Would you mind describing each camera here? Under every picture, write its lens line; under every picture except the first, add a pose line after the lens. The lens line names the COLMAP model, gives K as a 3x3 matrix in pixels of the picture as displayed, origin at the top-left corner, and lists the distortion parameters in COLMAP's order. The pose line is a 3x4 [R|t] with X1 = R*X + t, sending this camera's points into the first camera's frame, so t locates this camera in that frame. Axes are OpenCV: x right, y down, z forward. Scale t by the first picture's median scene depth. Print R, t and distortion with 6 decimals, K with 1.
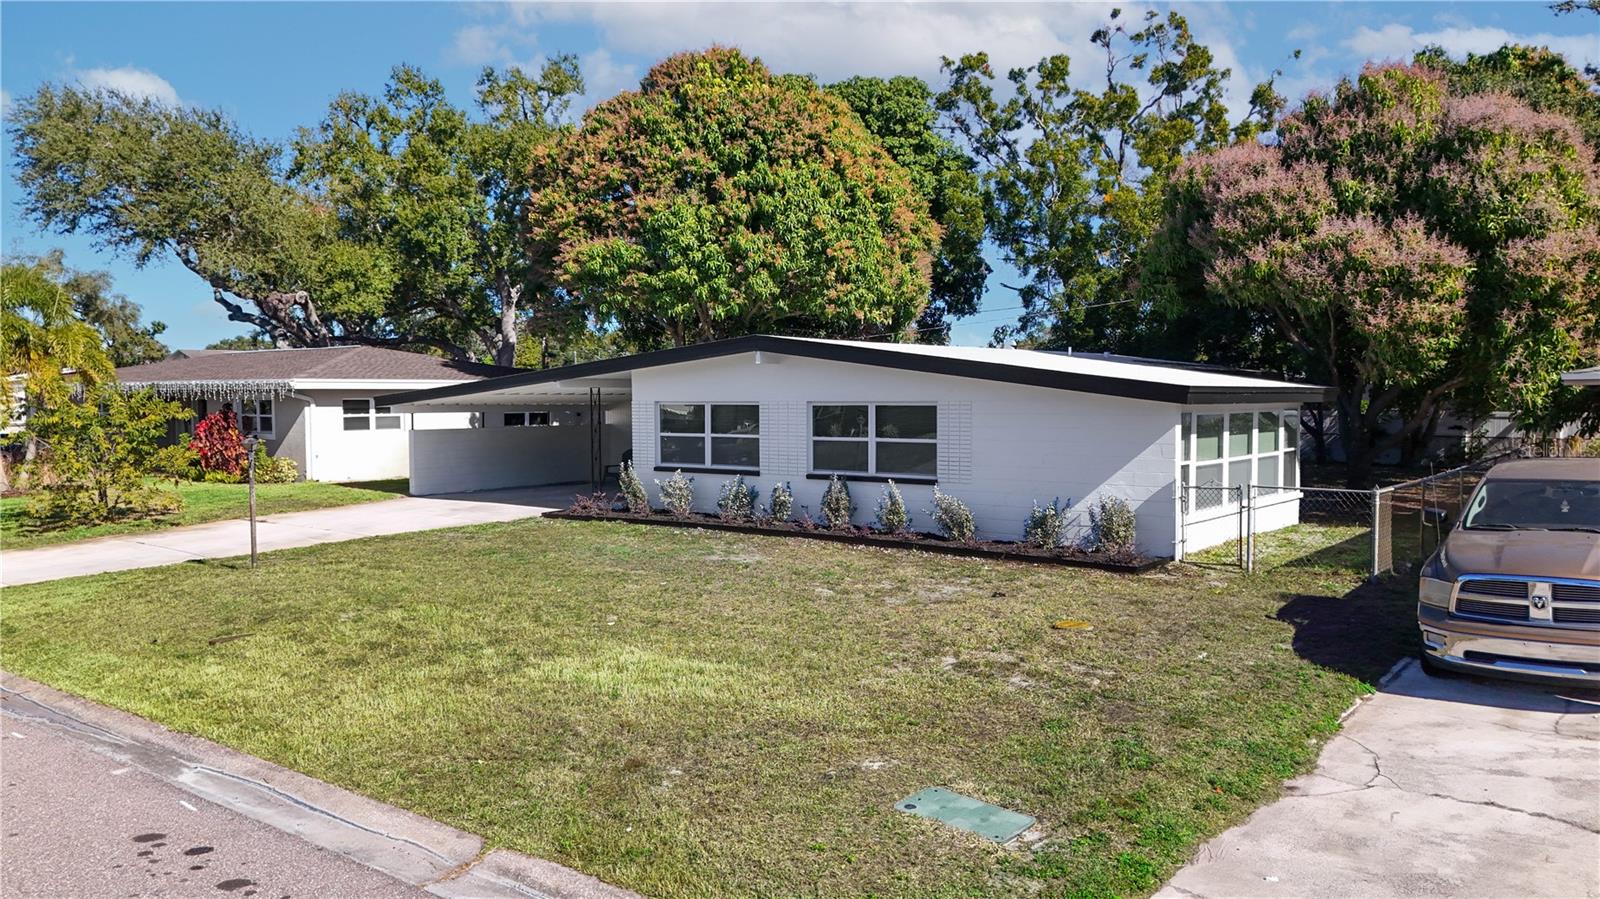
lens RADIAL K [[1142.9, 0, 800.0], [0, 1142.9, 449.5], [0, 0, 1]] dist [-0.002493, -0.001026]
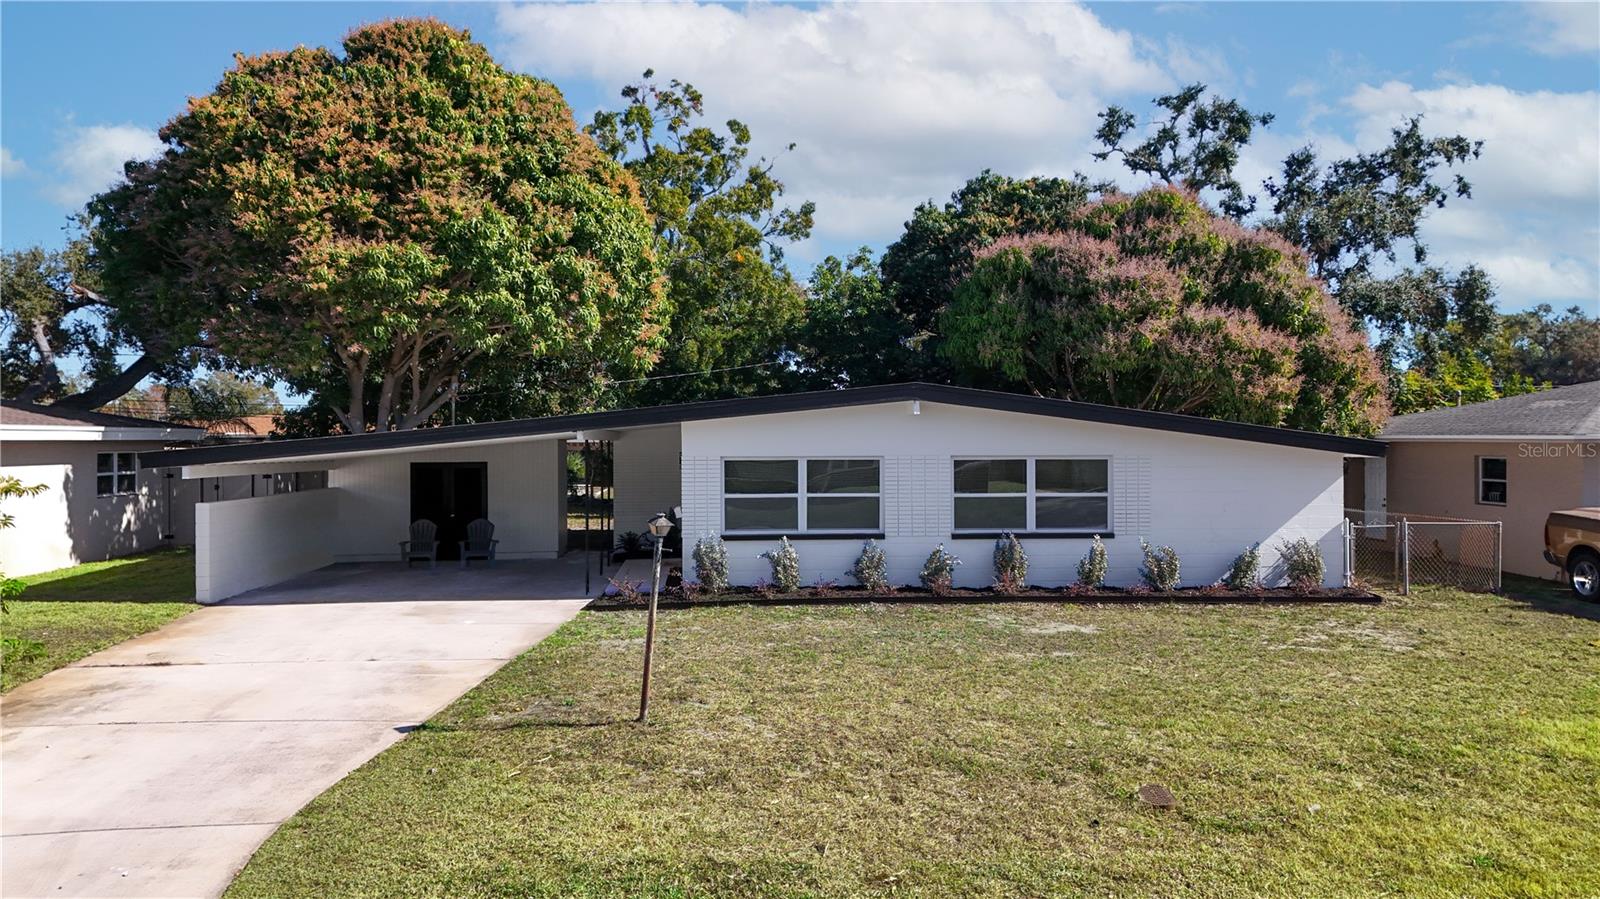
lens RADIAL K [[1123.0, 0, 800.0], [0, 1123.0, 449.5], [0, 0, 1]] dist [-0.000642, -0.000156]
pose [[0.745970, -0.002908, 0.665973, -0.656371], [0.029448, 0.999156, -0.028622, -0.023303], [-0.665328, 0.040963, 0.745427, 0.374936]]
